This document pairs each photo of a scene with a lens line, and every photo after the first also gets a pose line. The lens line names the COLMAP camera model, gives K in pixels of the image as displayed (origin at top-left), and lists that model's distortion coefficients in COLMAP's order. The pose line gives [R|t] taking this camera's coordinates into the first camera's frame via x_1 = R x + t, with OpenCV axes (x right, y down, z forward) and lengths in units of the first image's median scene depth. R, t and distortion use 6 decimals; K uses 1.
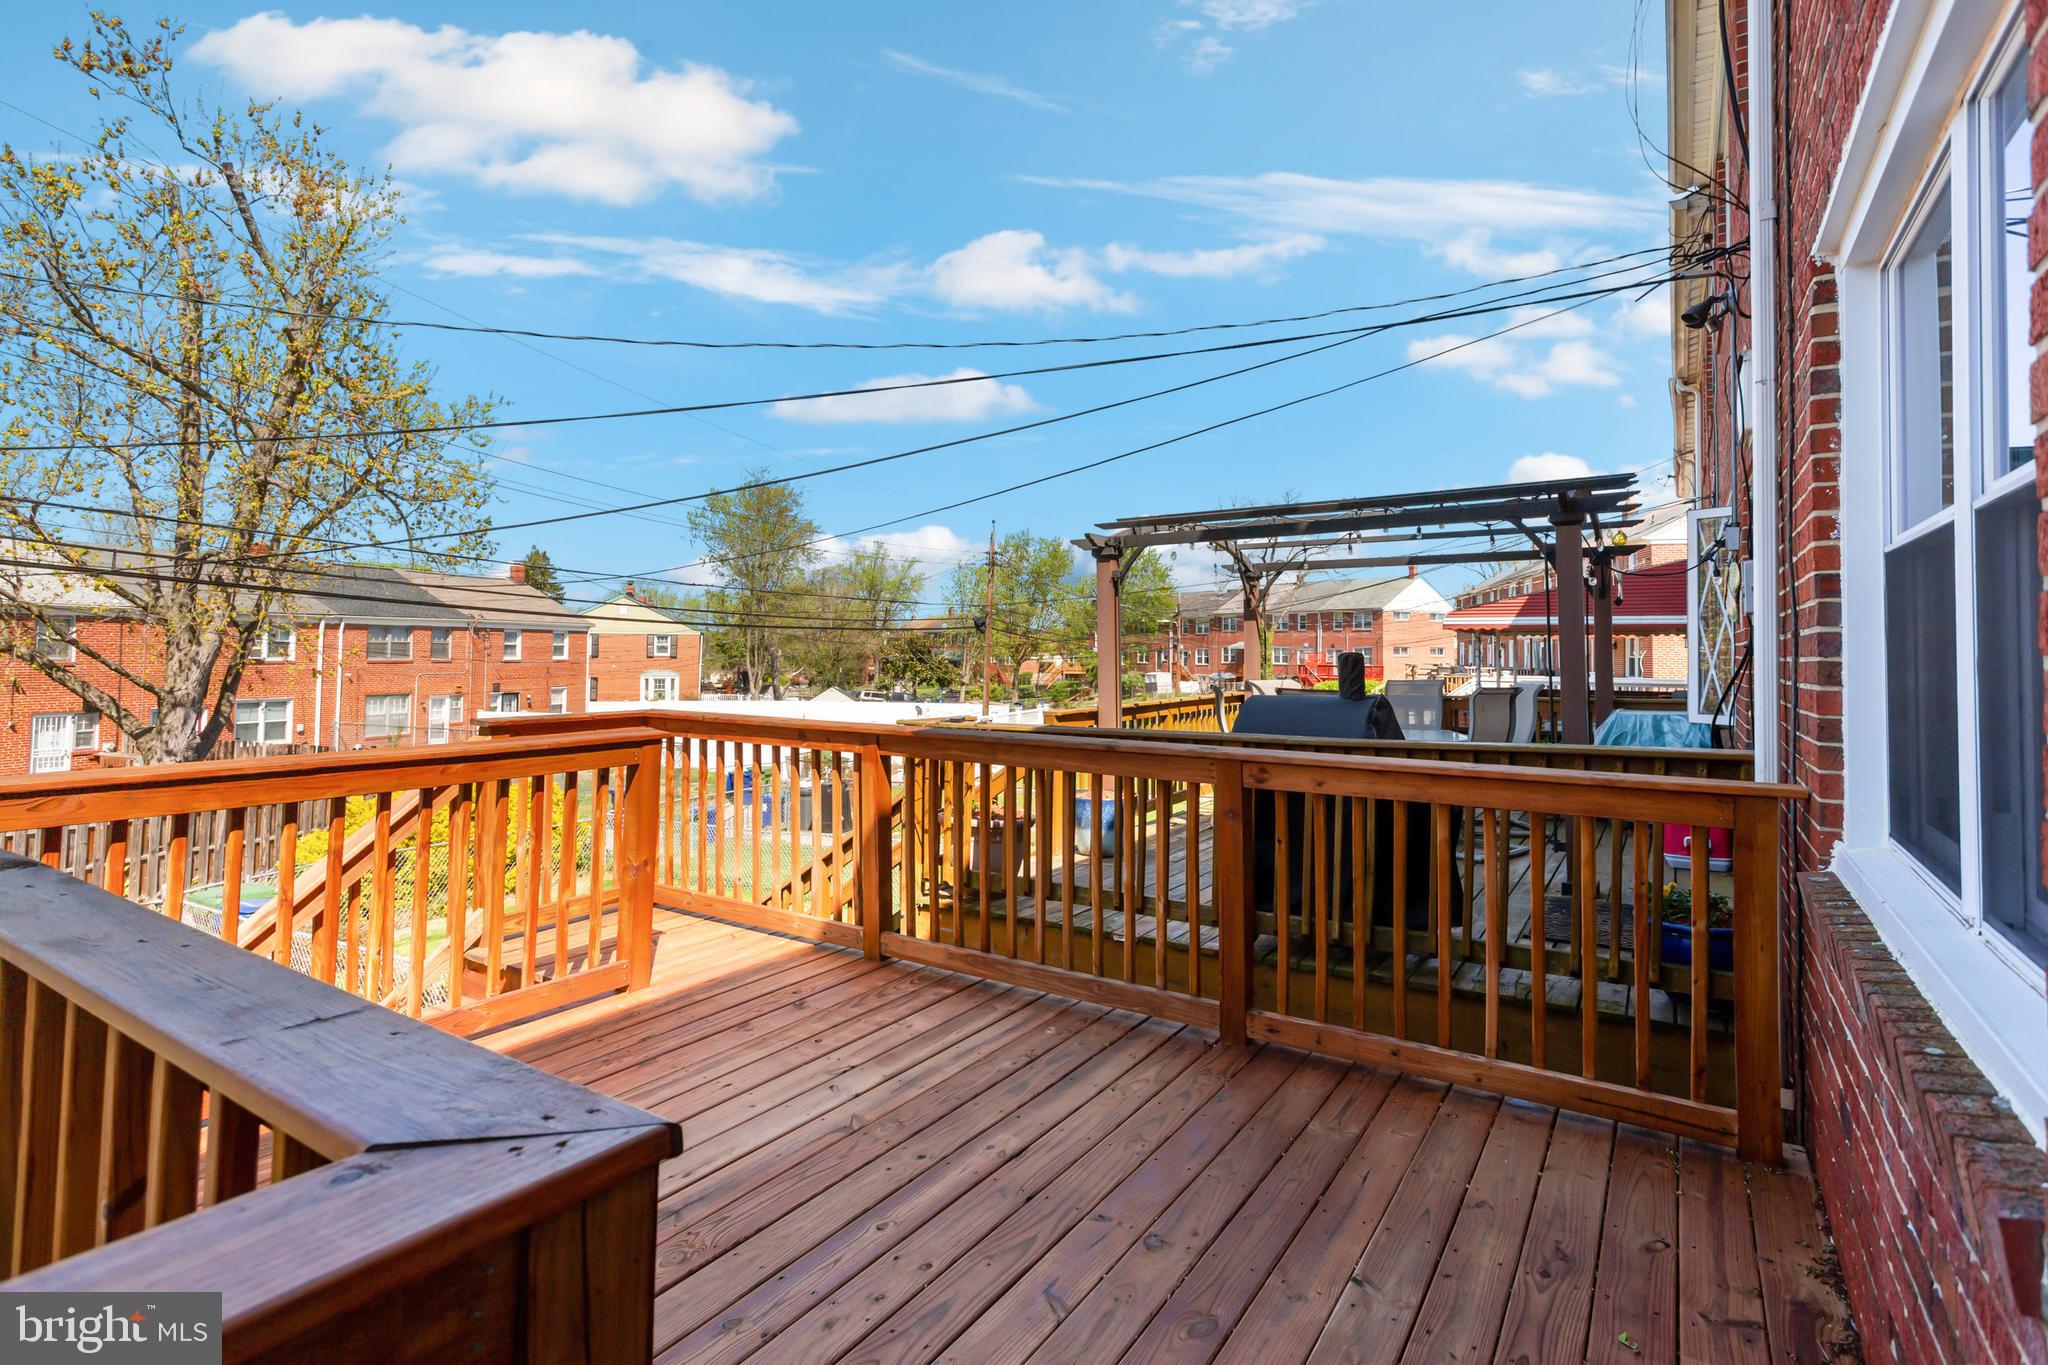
lens RADIAL K [[987.1, 0, 1018.8], [0, 987.1, 675.9], [0, 0, 1]] dist [0.009534, 0.000774]
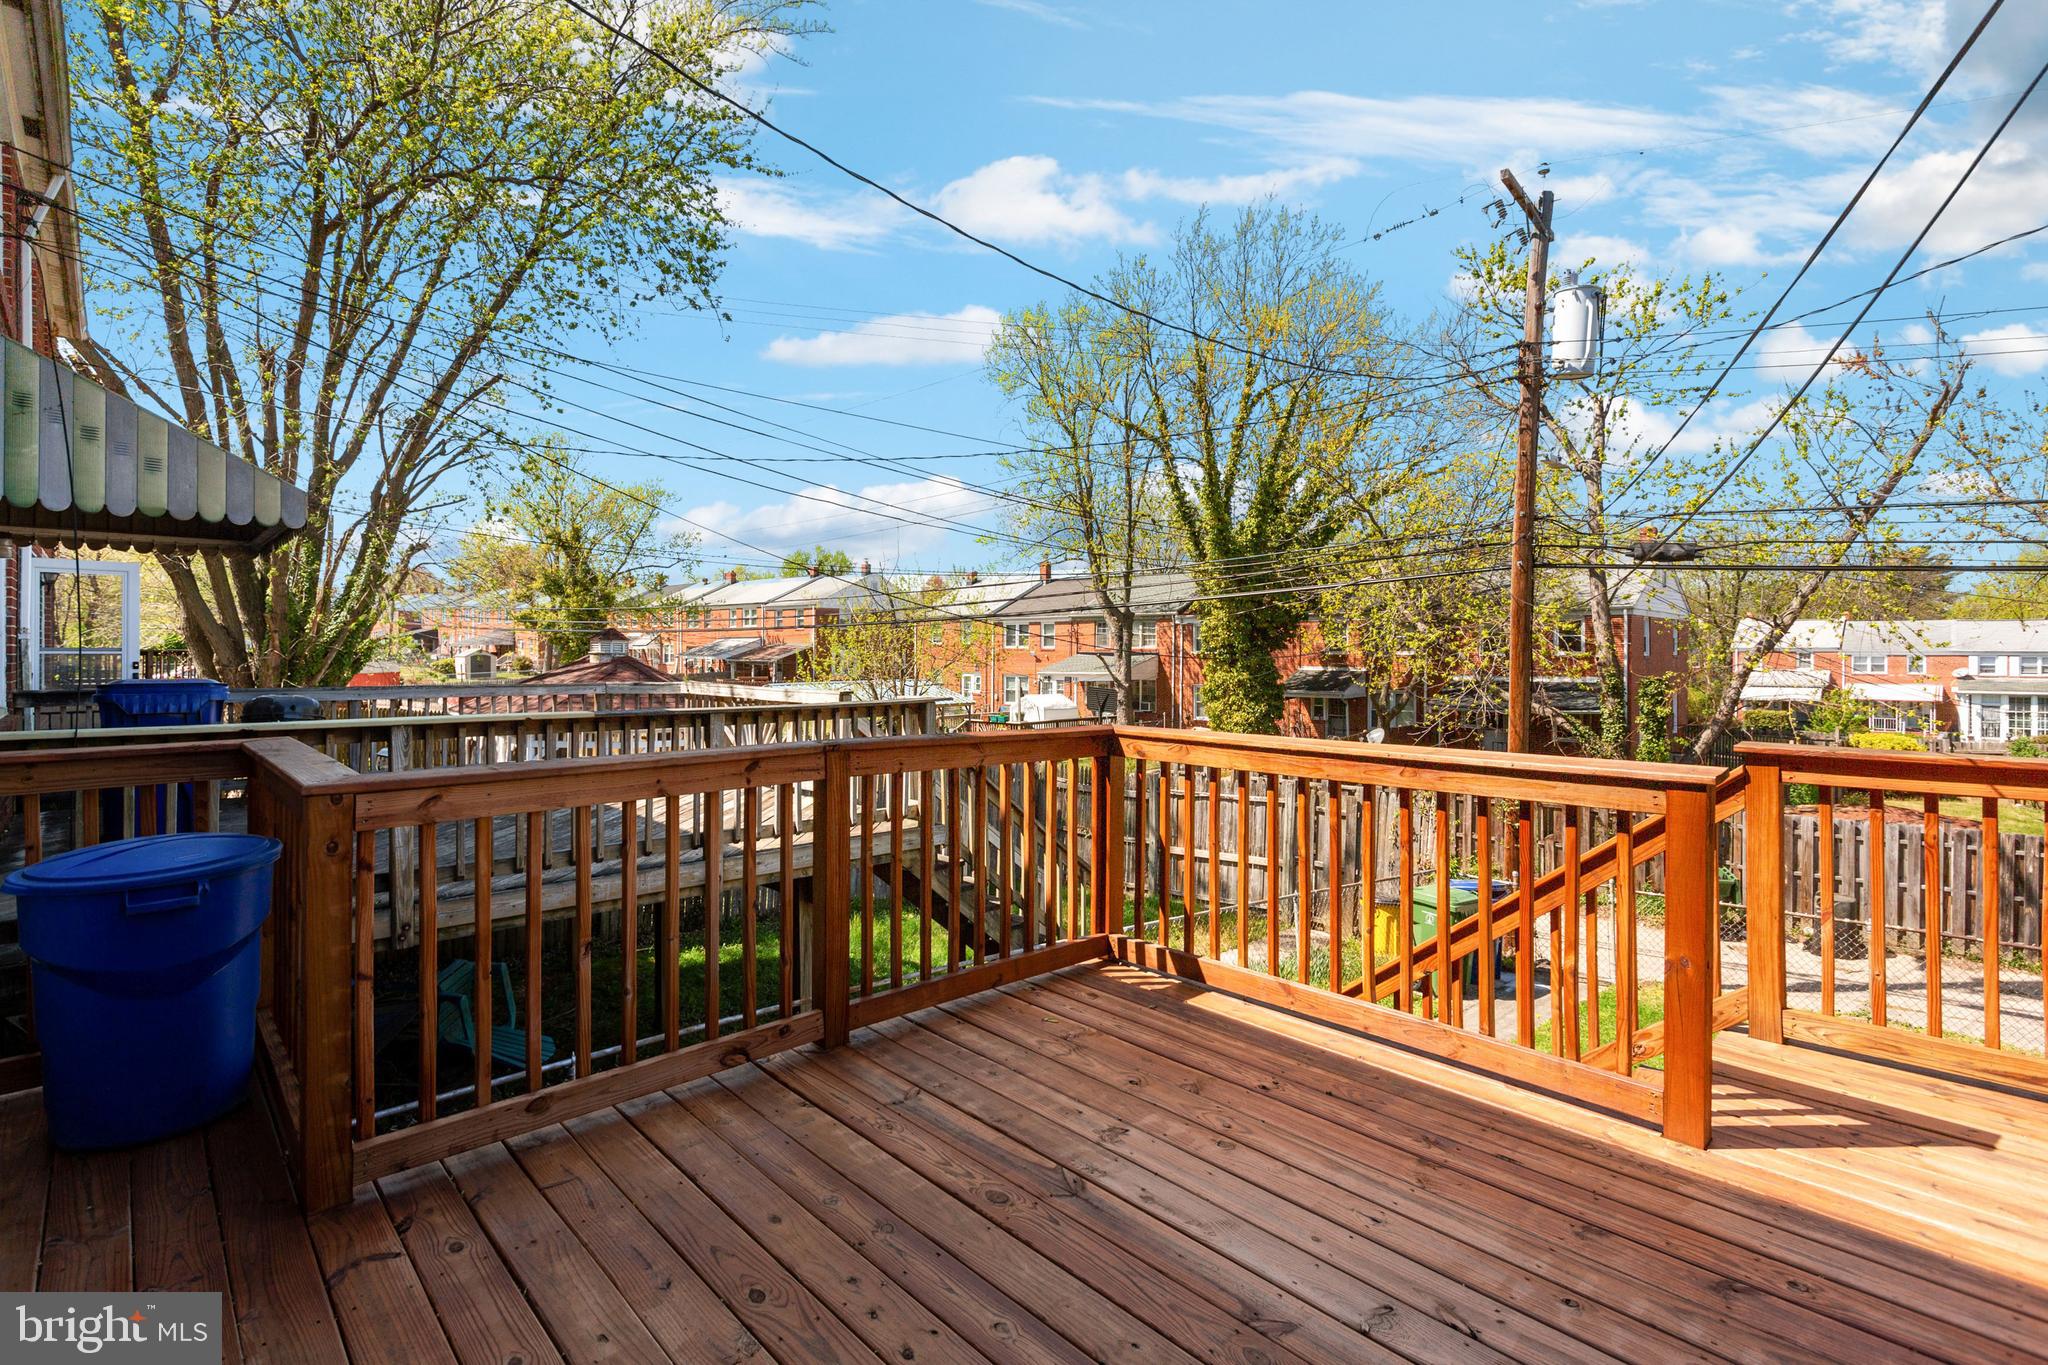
lens RADIAL K [[987.1, 0, 1018.8], [0, 987.1, 675.9], [0, 0, 1]] dist [0.009534, 0.000774]
pose [[-0.240046, 0.017676, -0.970601, 0.506626], [-0.023099, 0.999447, 0.023914, -0.020808], [0.970487, 0.028161, -0.239505, 0.894526]]
